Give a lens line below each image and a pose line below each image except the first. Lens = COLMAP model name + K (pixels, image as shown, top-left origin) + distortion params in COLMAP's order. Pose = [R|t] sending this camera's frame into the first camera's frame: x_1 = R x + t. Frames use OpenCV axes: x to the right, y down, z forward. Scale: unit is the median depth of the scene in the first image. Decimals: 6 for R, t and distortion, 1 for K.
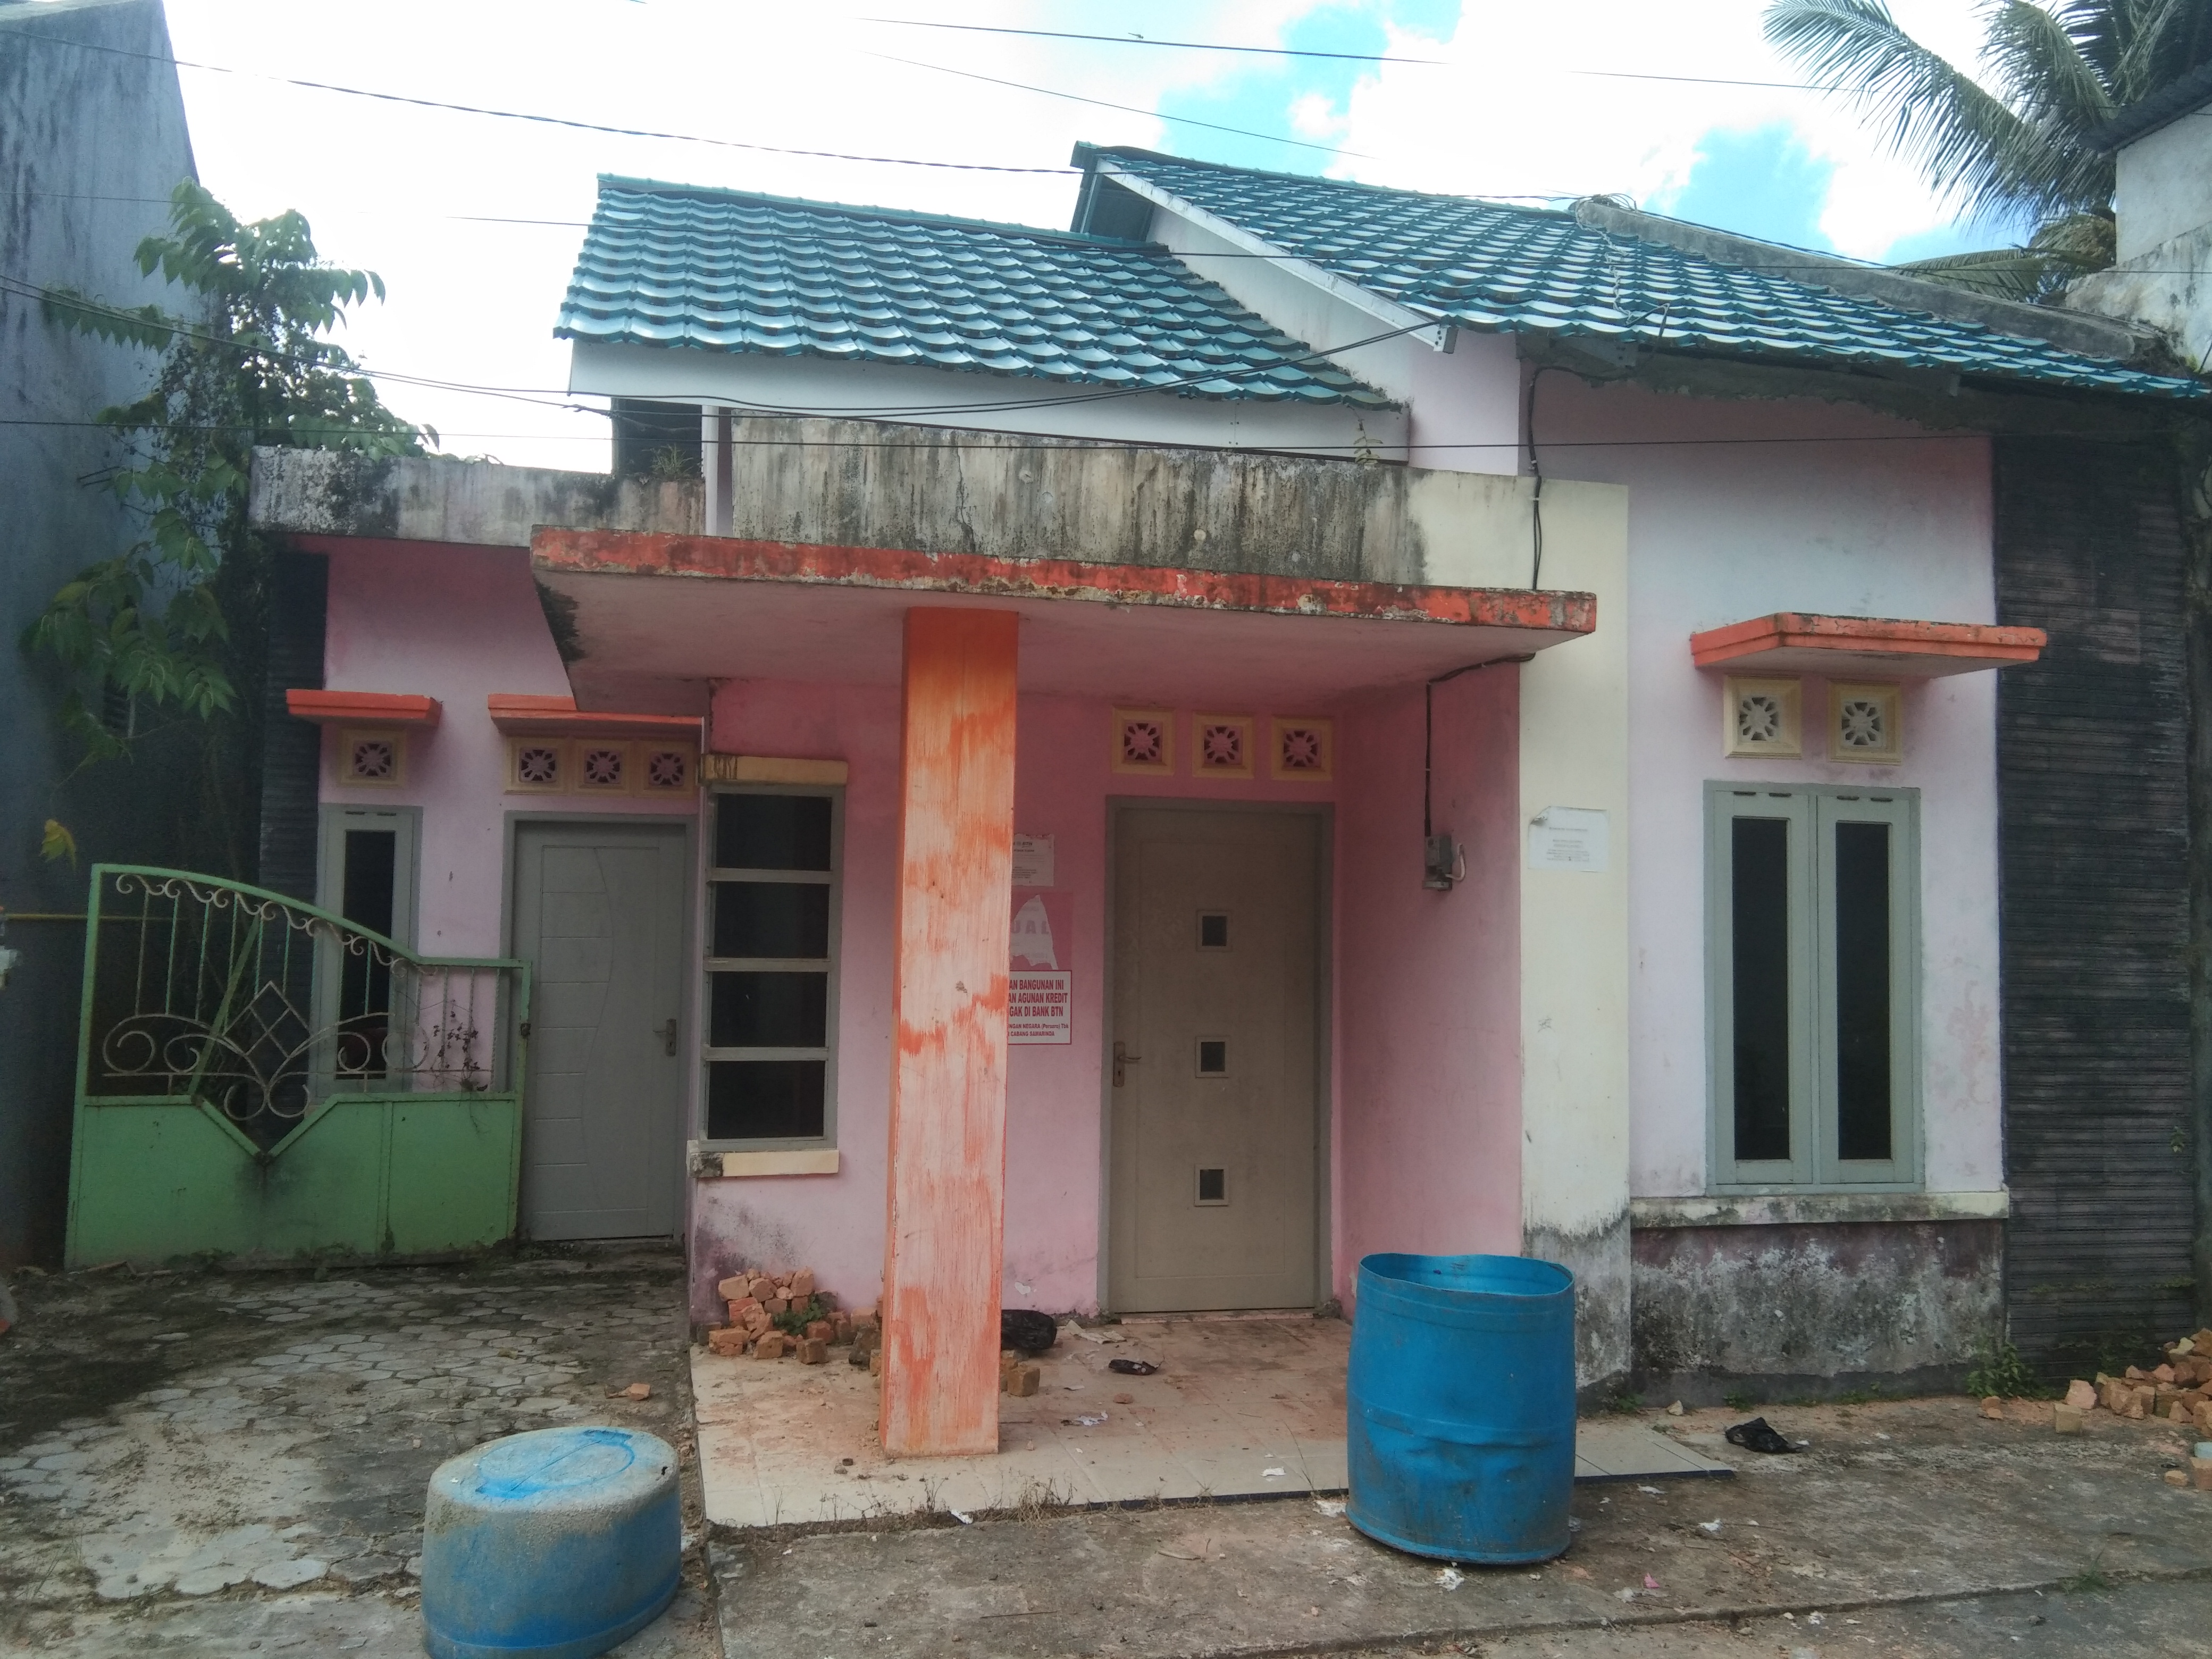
lens RADIAL K [[1800.2, 0, 1114.8], [0, 1800.2, 811.4], [0, 0, 1]] dist [0.080397, -0.007957]
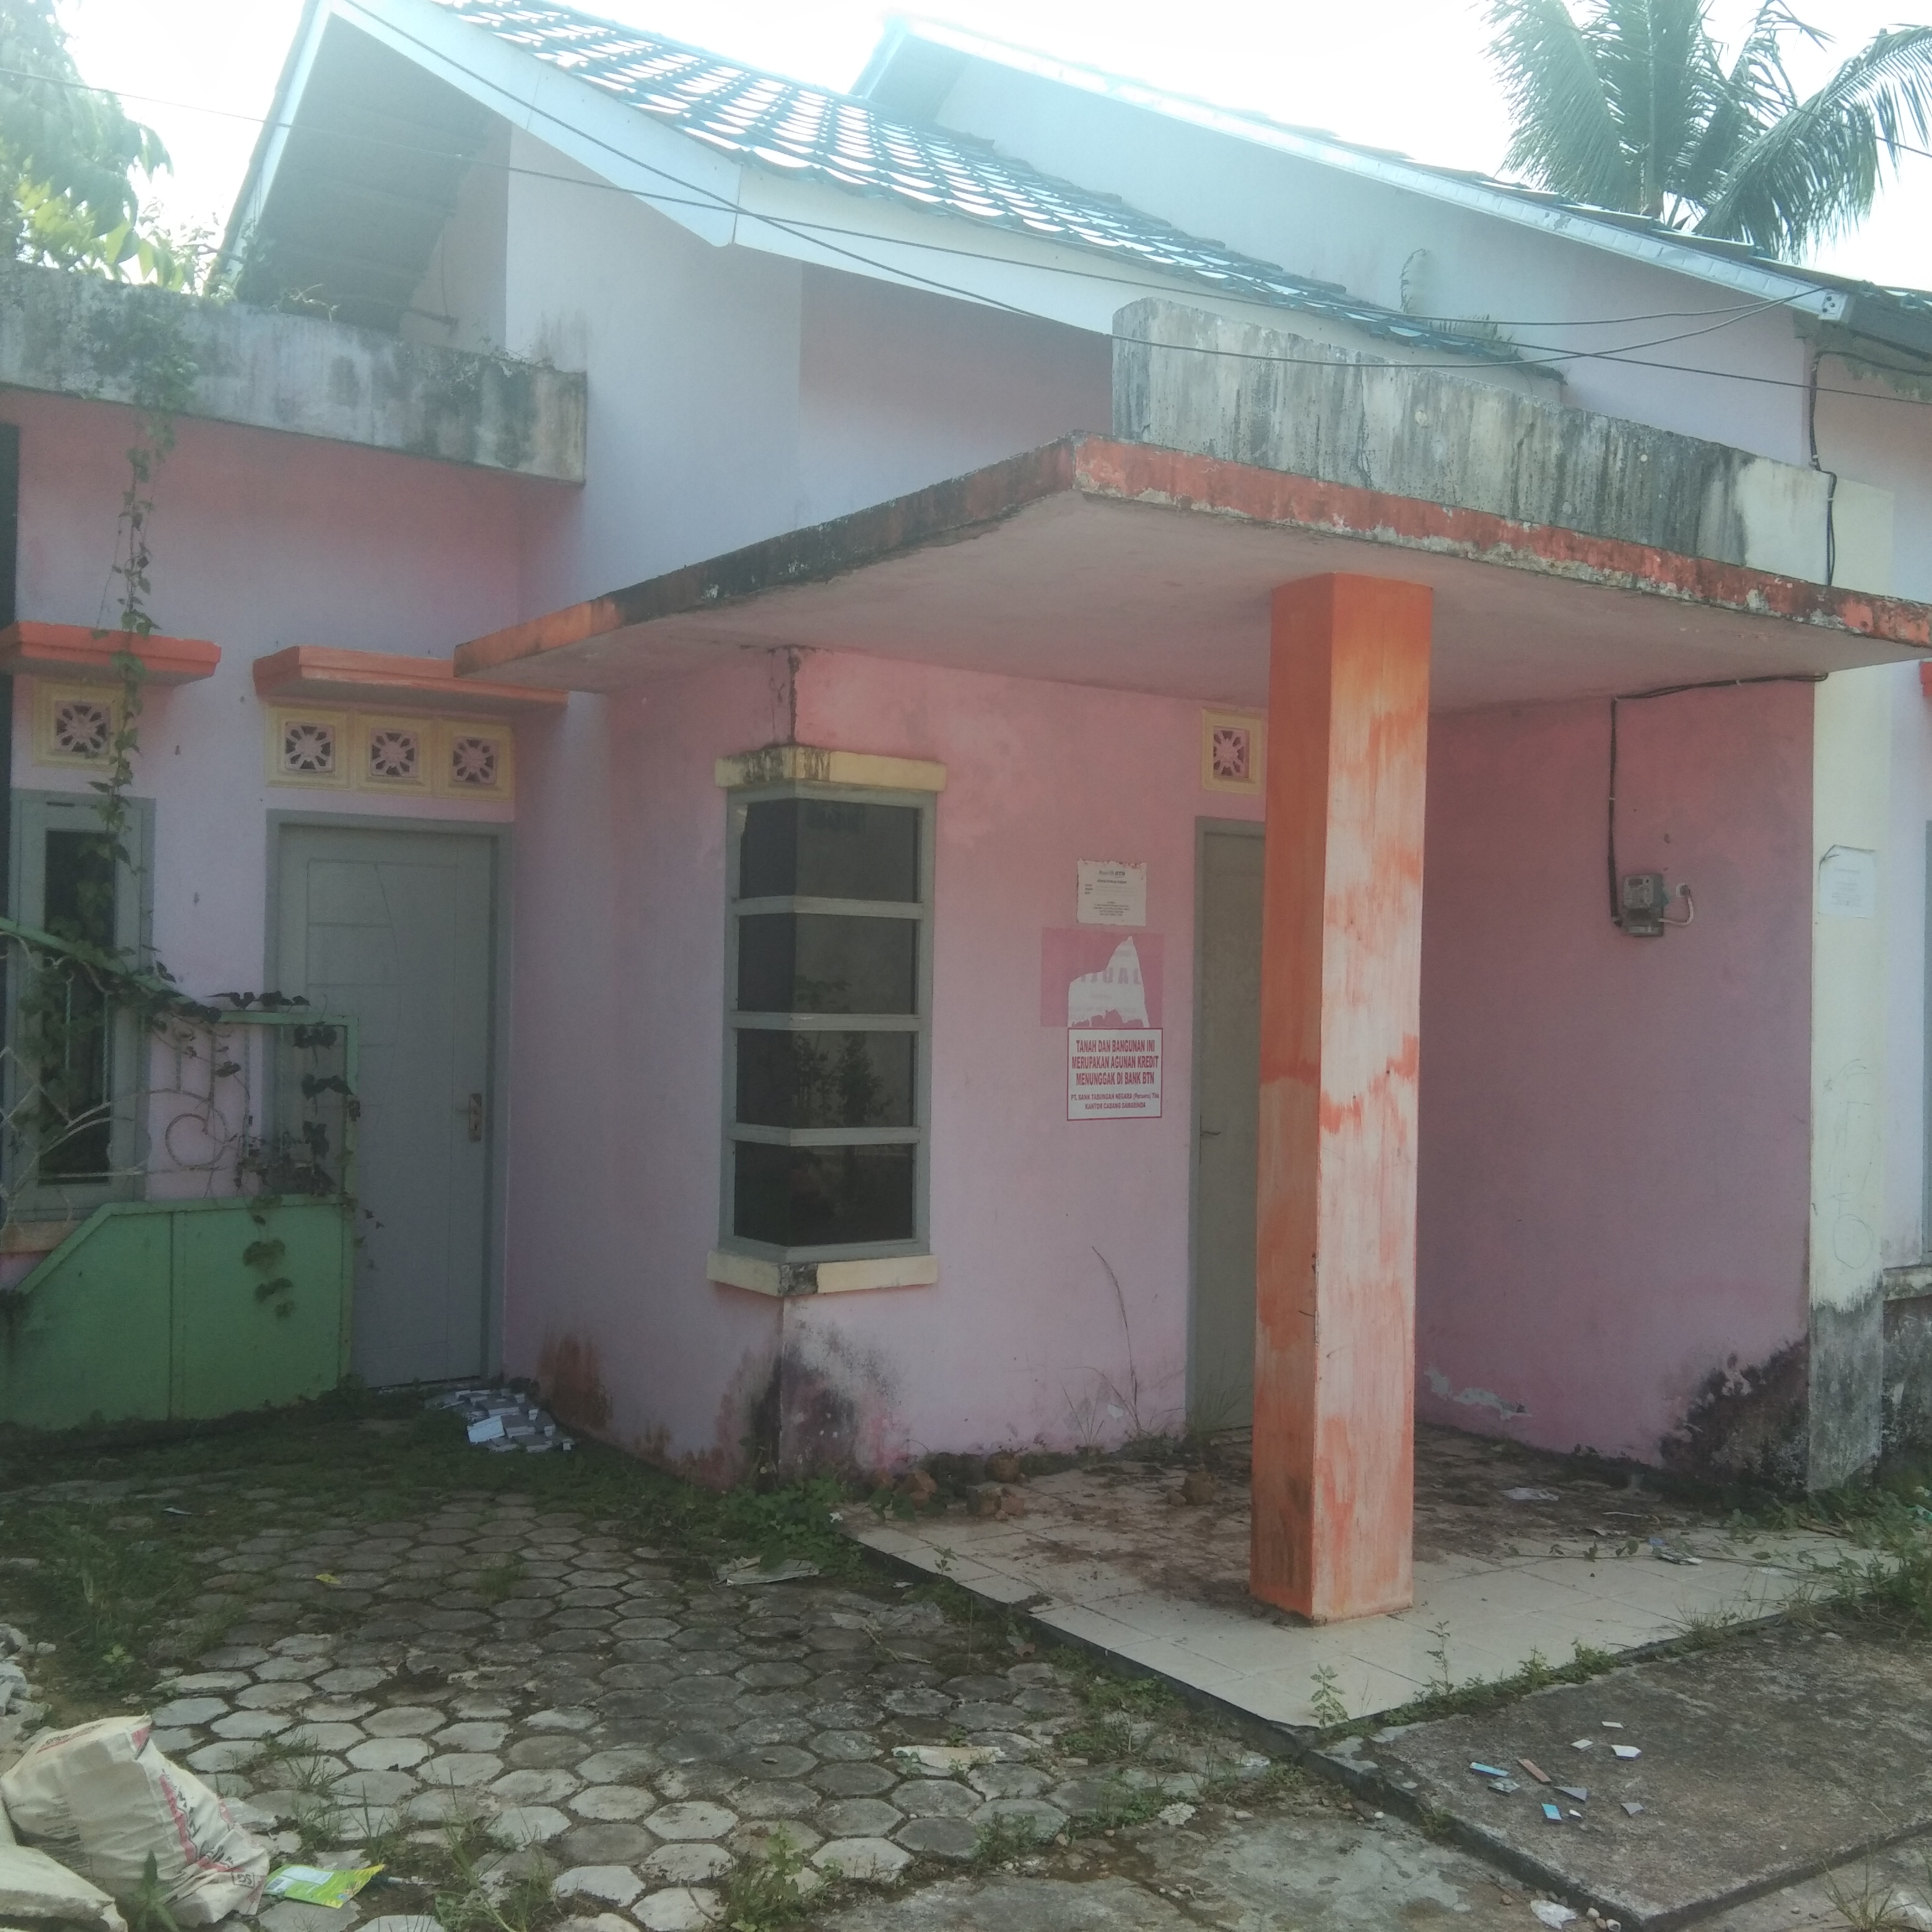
lens RADIAL K [[2099.0, 0, 960.0], [0, 2099.0, 961.4], [0, 0, 1]] dist [0.052703, 0.000000]
pose [[0.934361, 0.007033, 0.356257, -0.540884], [-0.027616, 0.998227, 0.052725, 0.011685], [-0.355255, -0.059102, 0.932899, 0.167964]]
